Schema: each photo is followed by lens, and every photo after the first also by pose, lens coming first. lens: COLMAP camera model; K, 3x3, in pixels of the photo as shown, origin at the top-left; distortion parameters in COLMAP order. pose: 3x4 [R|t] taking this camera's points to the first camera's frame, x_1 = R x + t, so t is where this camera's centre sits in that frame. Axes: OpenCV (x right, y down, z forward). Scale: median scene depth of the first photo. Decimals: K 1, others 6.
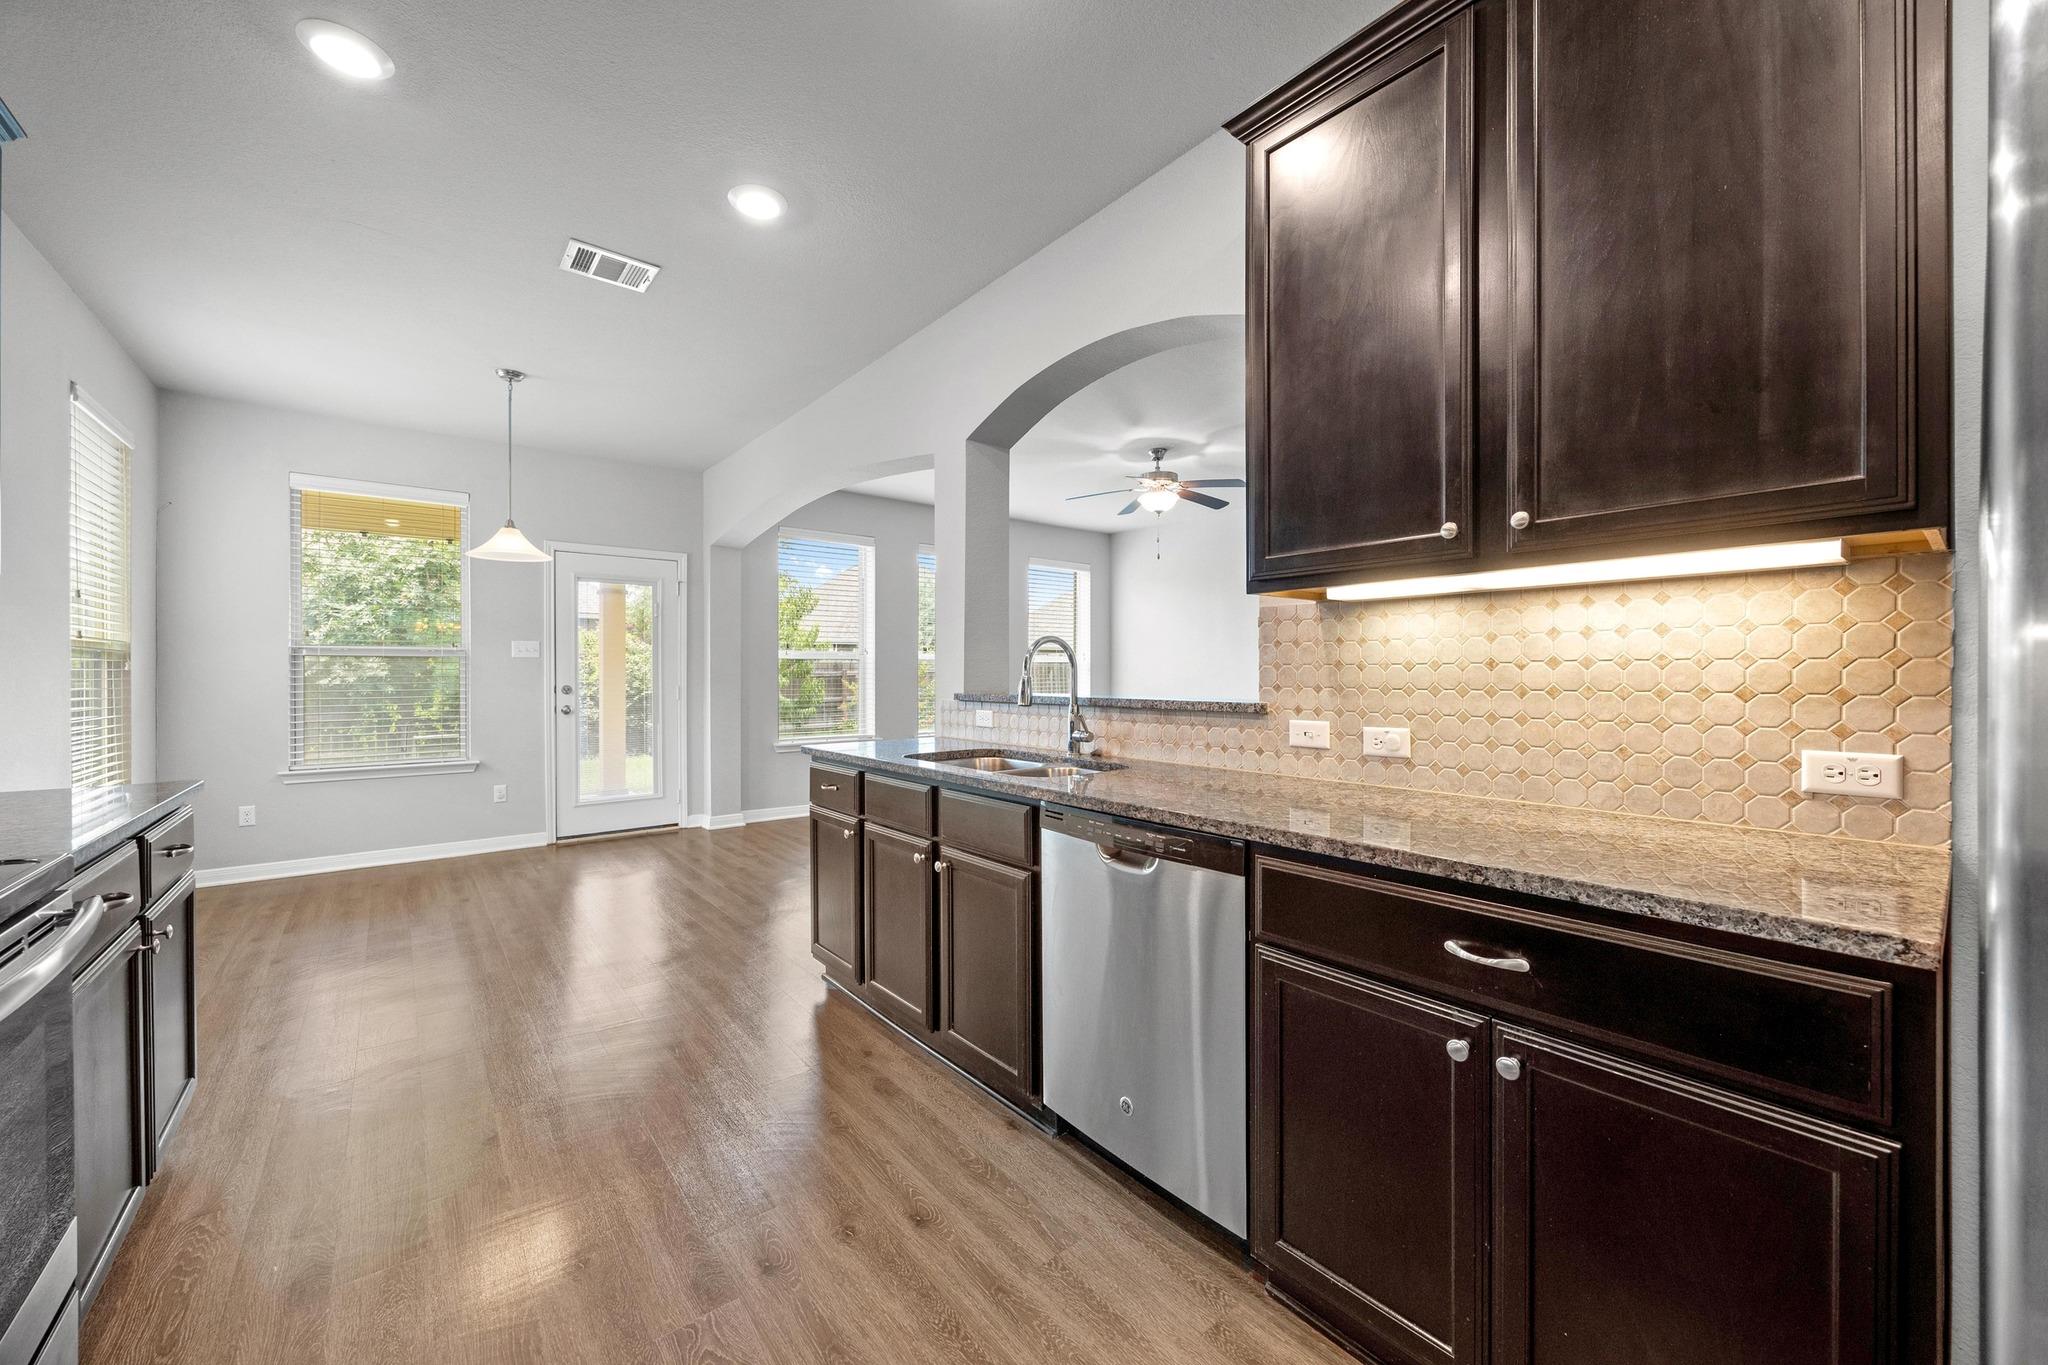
lens RADIAL K [[772.0, 0, 1026.5], [0, 772.0, 679.1], [0, 0, 1]] dist [-0.007254, -0.000114]
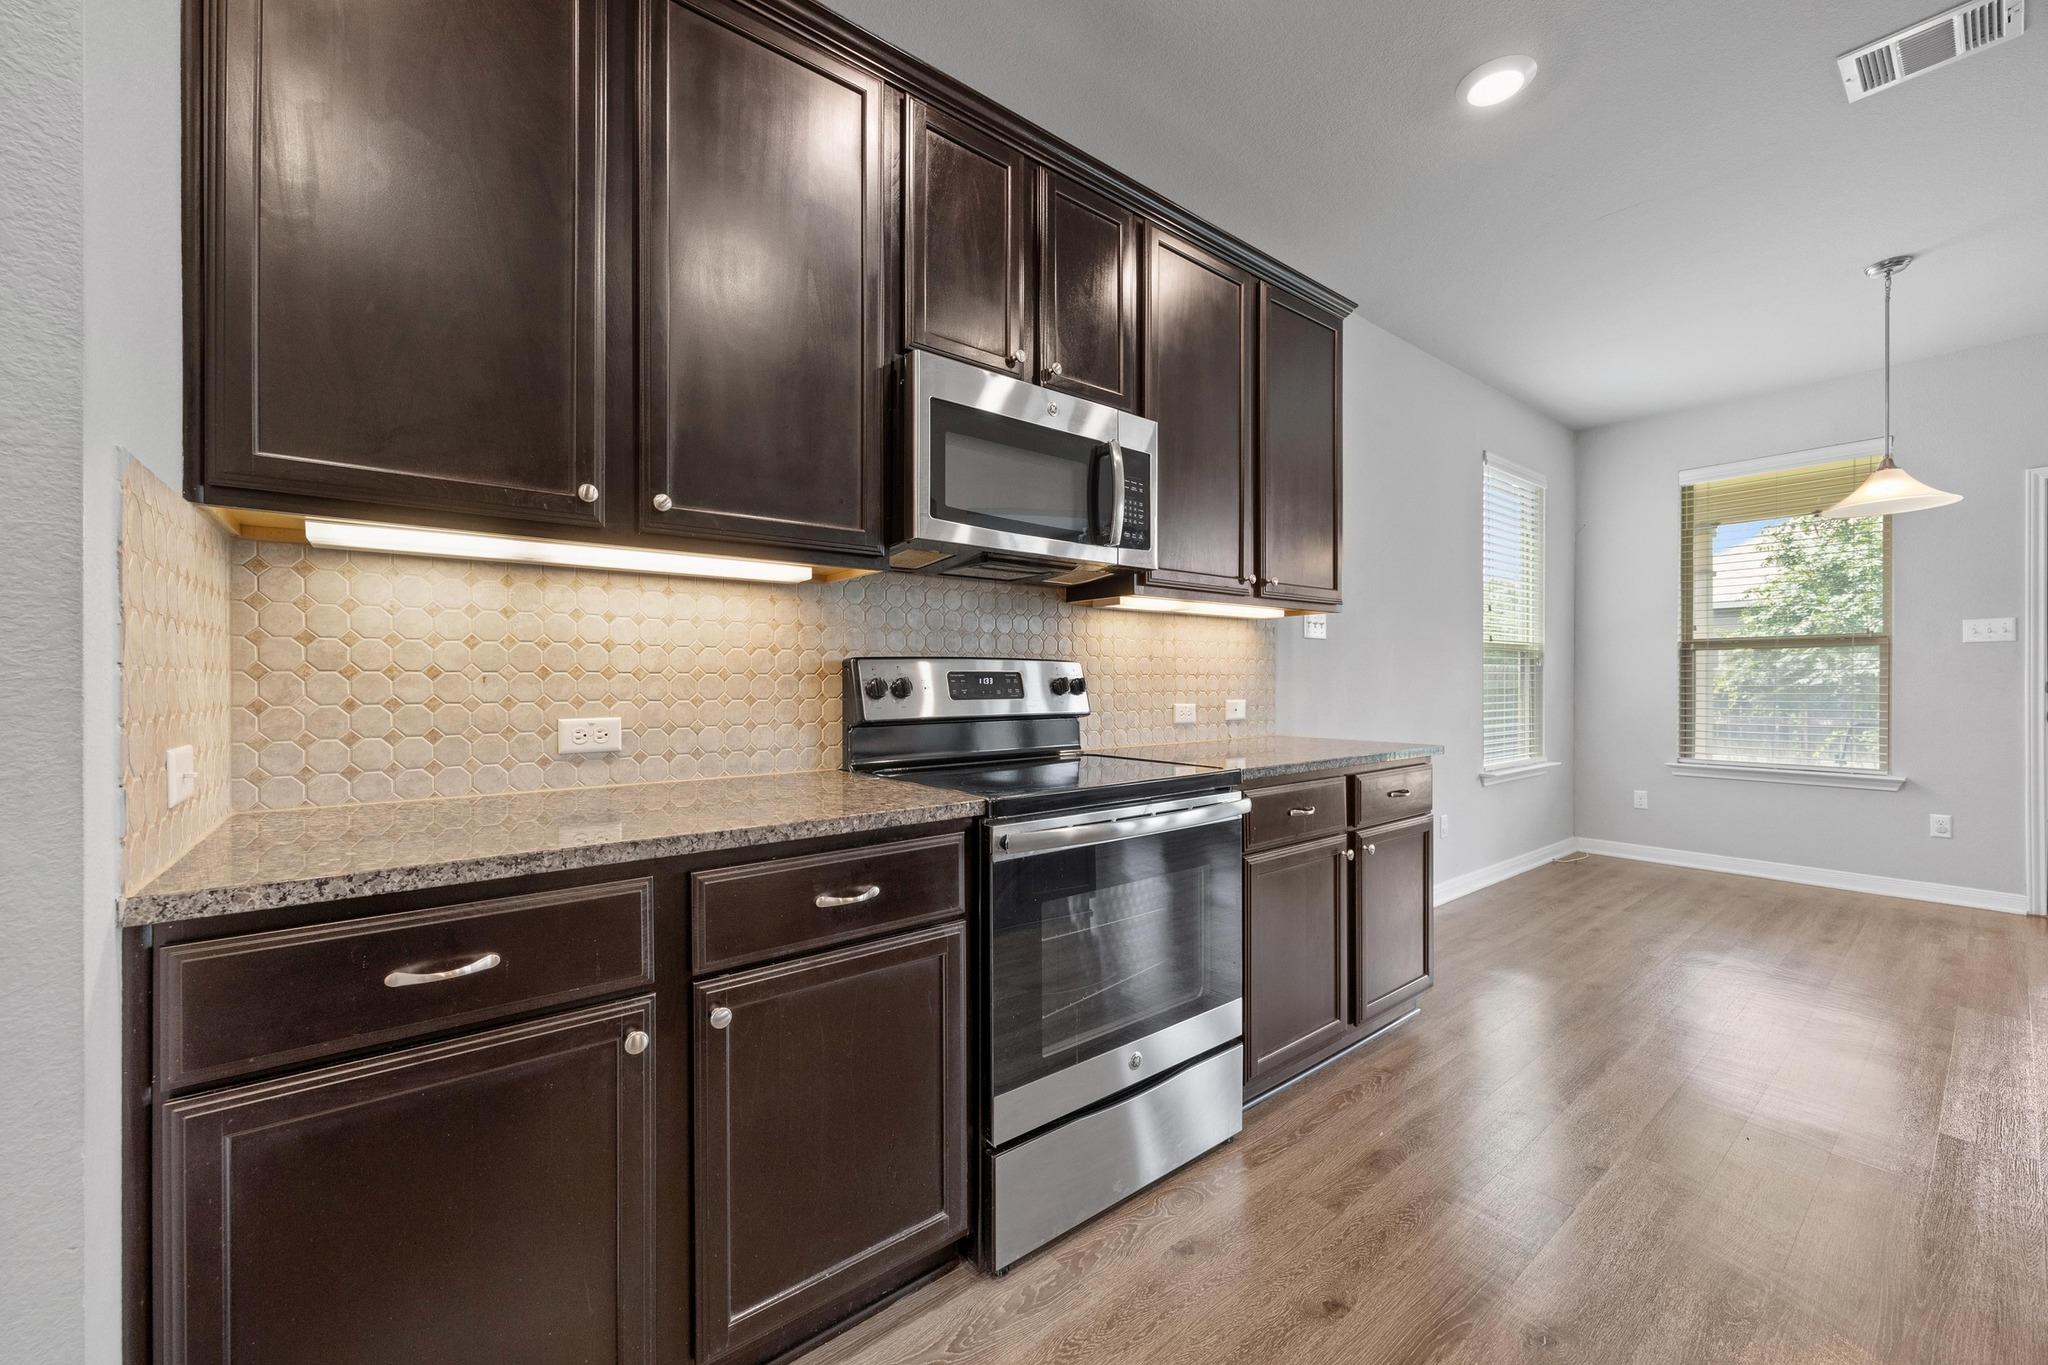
lens RADIAL K [[775.8, 0, 1014.4], [0, 775.8, 684.8], [0, 0, 1]] dist [-0.004445, -0.000123]
pose [[-0.021646, 0.004471, -0.999756, 0.210204], [-0.001002, 0.999989, 0.004494, 0.025427], [0.999765, 0.001099, -0.021642, 0.317860]]
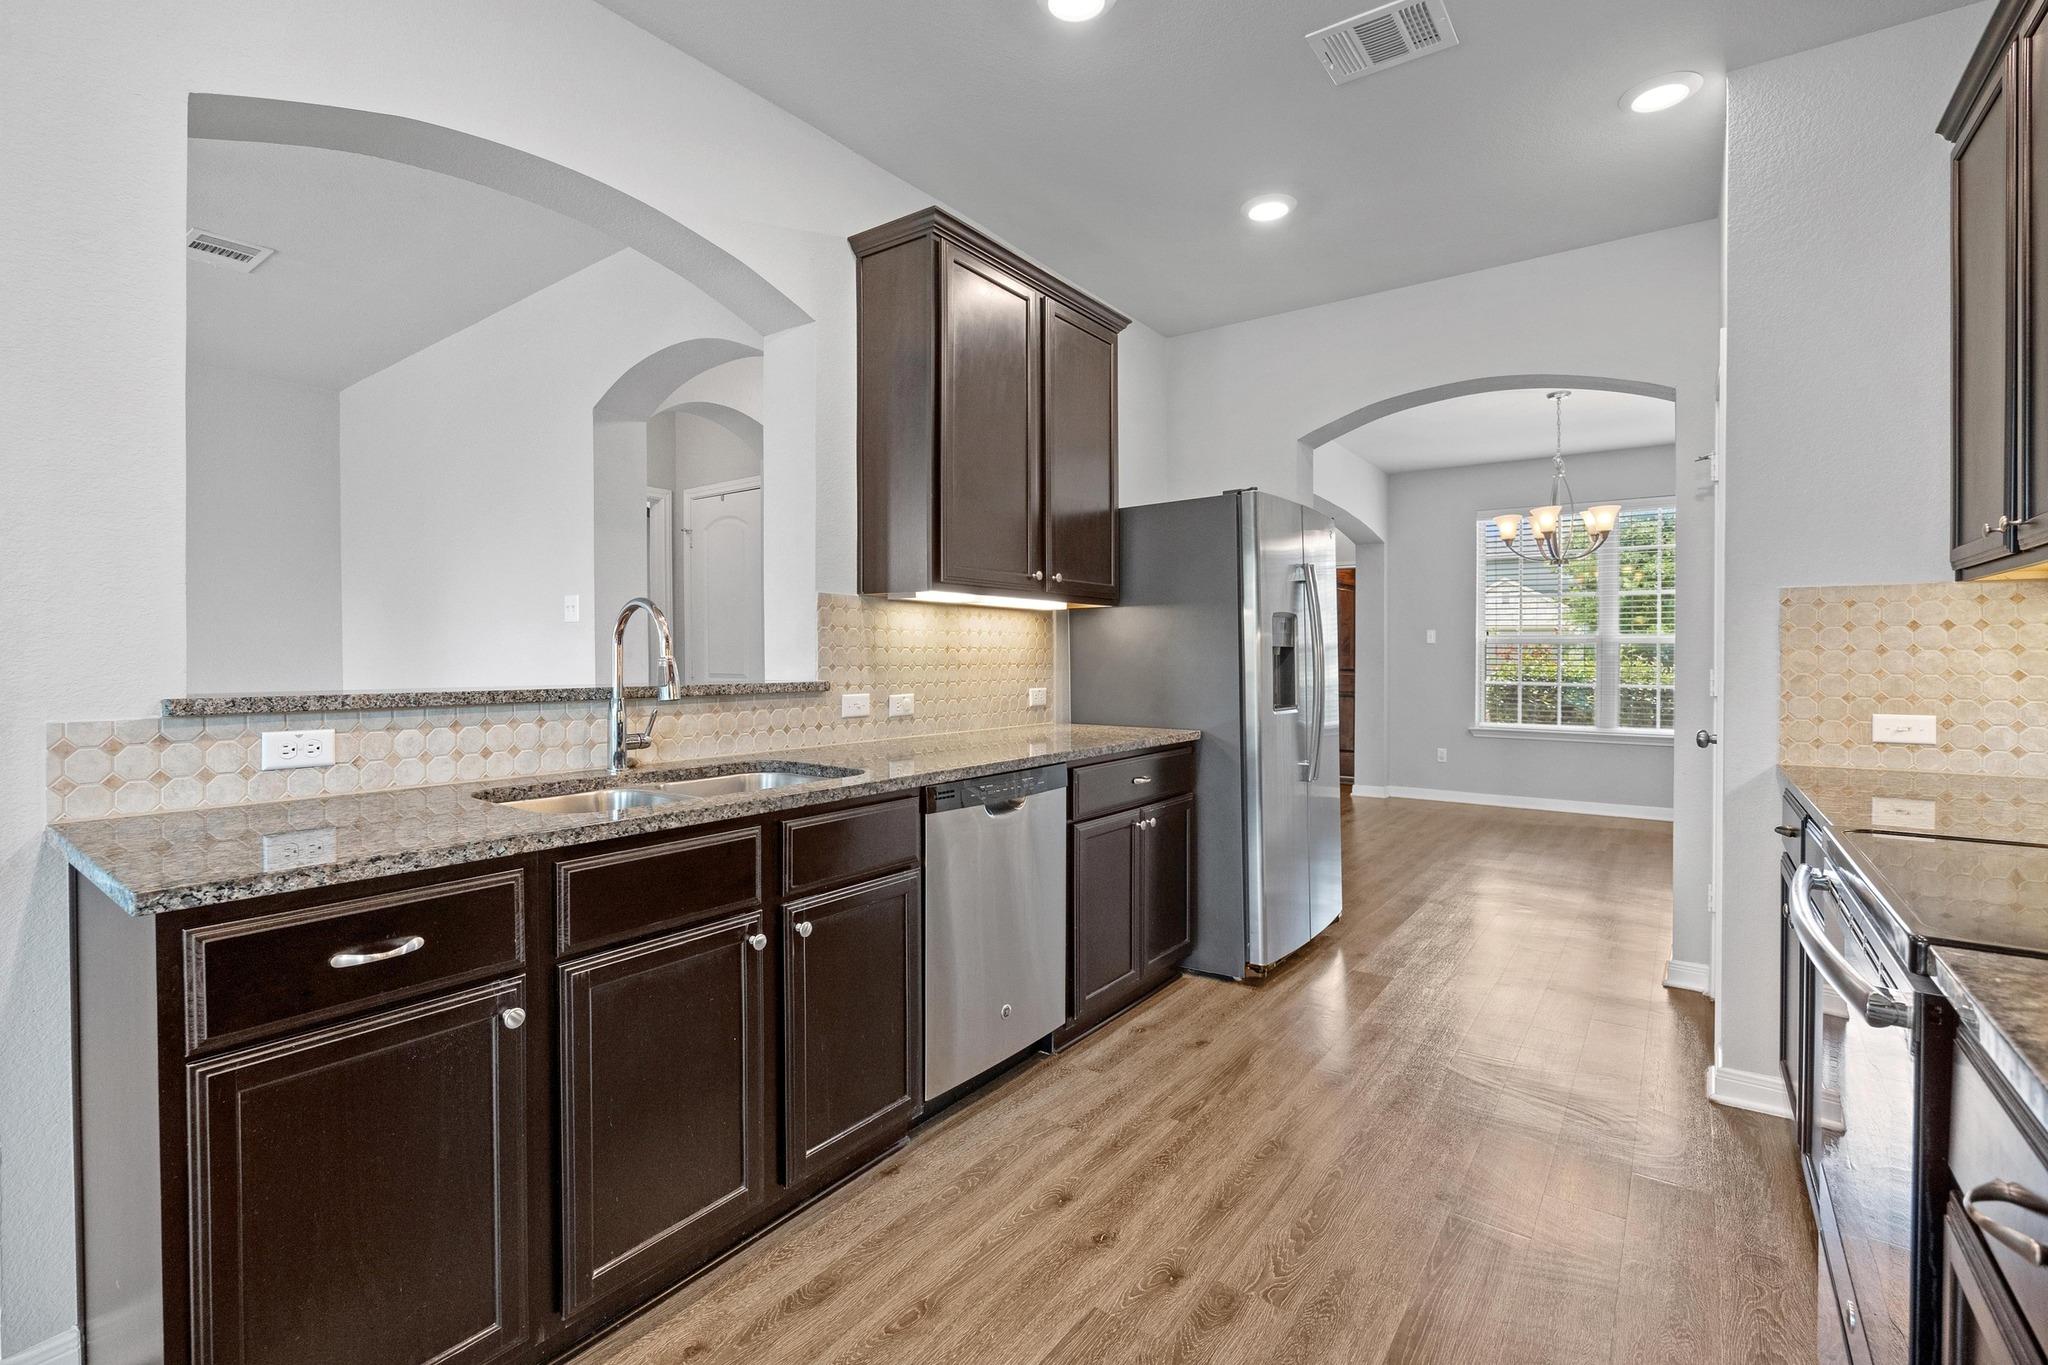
lens RADIAL K [[928.3, 0, 987.0], [0, 928.3, 632.8], [0, 0, 1]] dist [-0.016088, 0.000031]
pose [[-0.235443, 0.021037, 0.971660, -1.044853], [0.001874, 0.999774, -0.021192, -0.009546], [-0.971886, -0.003169, -0.235429, 1.108637]]
